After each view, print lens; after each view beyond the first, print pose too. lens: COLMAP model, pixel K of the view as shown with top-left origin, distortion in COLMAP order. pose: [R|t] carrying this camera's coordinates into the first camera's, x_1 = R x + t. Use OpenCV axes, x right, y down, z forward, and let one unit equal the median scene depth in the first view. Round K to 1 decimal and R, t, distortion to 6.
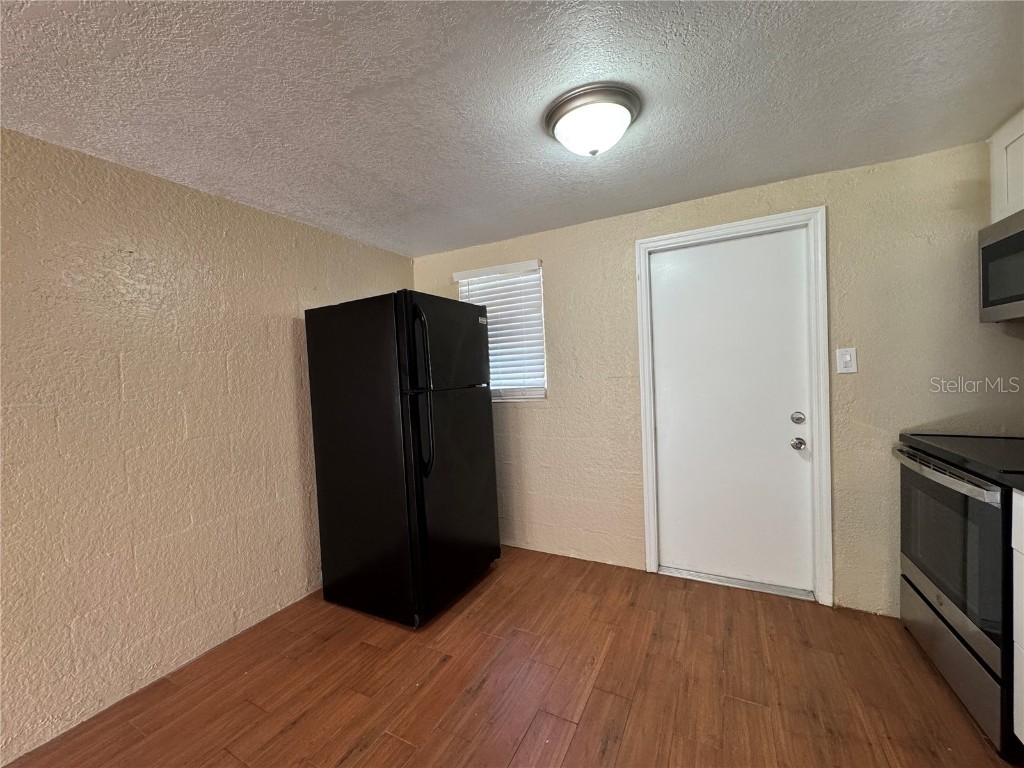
lens RADIAL K [[413.1, 0, 507.9], [0, 413.1, 383.4], [0, 0, 1]] dist [0.003879, -0.000187]
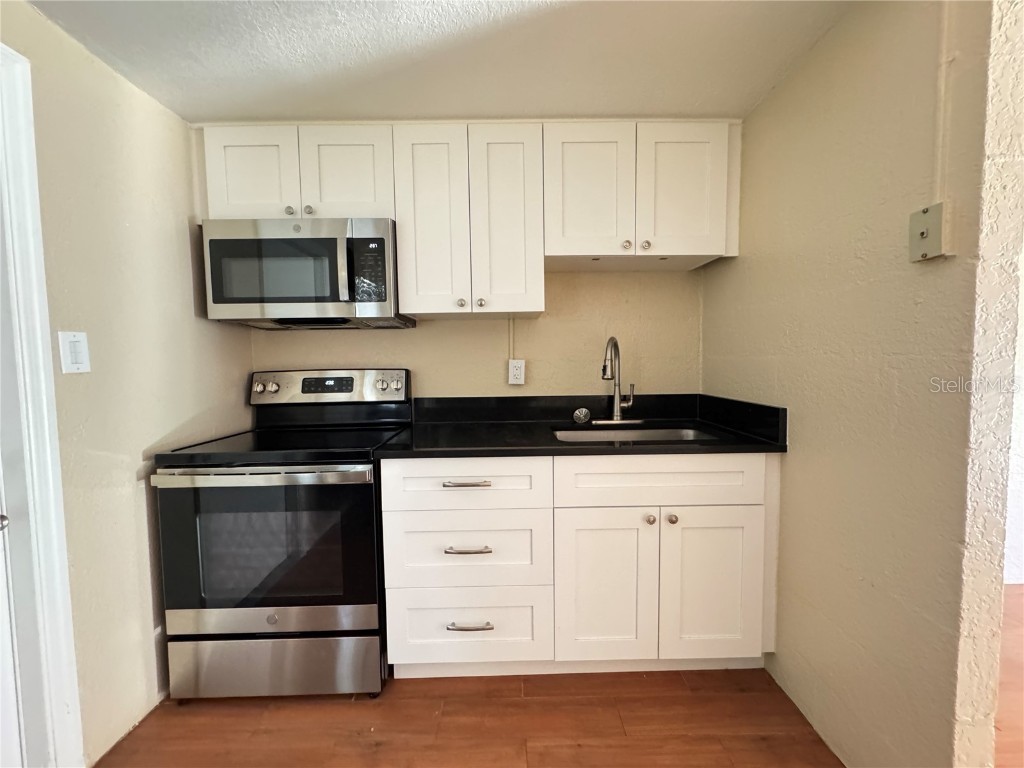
lens RADIAL K [[413.1, 0, 509.9], [0, 413.1, 383.0], [0, 0, 1]] dist [0.003879, -0.000187]
pose [[-0.460531, 0.007411, 0.887612, -0.000311], [0.073005, 0.996894, 0.029554, 0.017374], [-0.884636, 0.078410, -0.459642, 0.727384]]
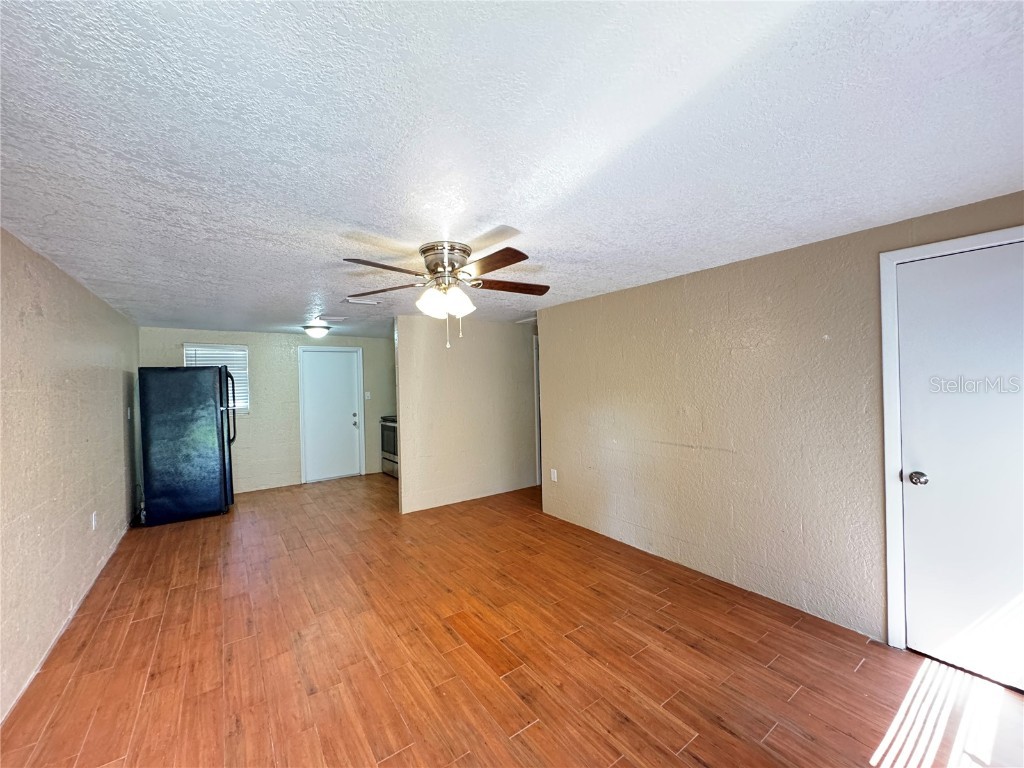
lens RADIAL K [[413.1, 0, 509.2], [0, 413.1, 381.0], [0, 0, 1]] dist [0.003879, -0.000187]
pose [[0.455175, 0.036260, 0.889663, -1.566750], [0.042465, 0.997149, -0.062367, 0.079495], [-0.889389, 0.066168, 0.452338, -1.460637]]
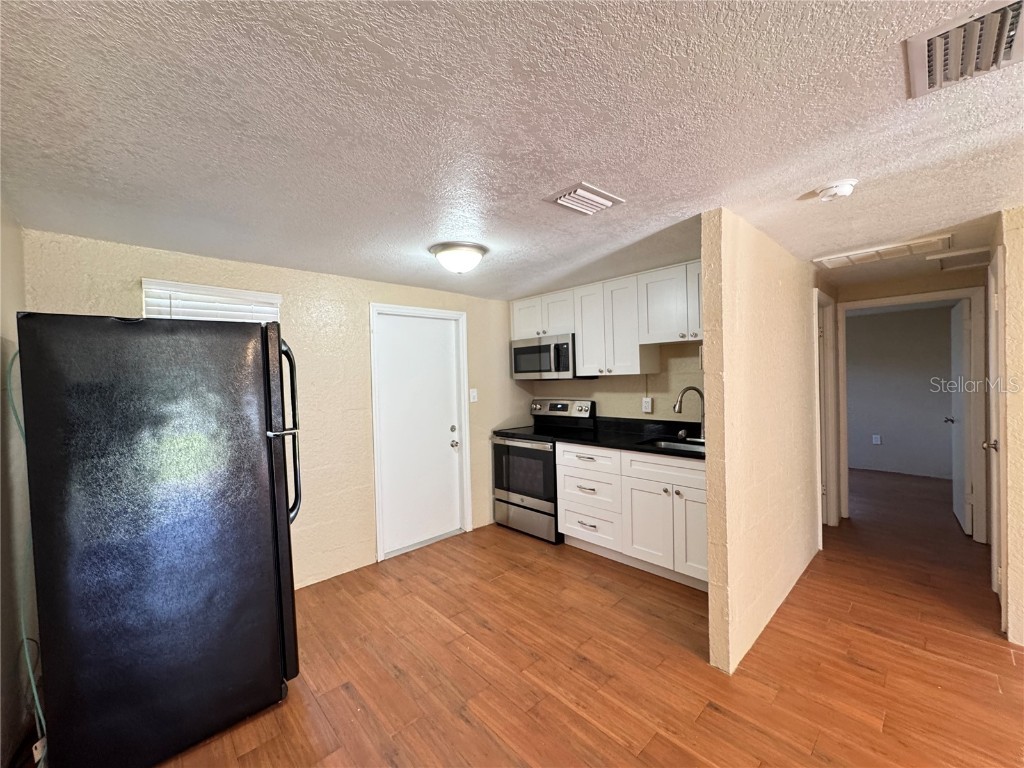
lens RADIAL K [[413.1, 0, 512.1], [0, 413.1, 381.0], [0, 0, 1]] dist [0.003879, -0.000187]
pose [[0.330207, 0.030043, 0.943430, -0.921081], [0.047741, 0.997683, -0.048480, -0.021099], [-0.942701, 0.061048, 0.328007, 0.206038]]
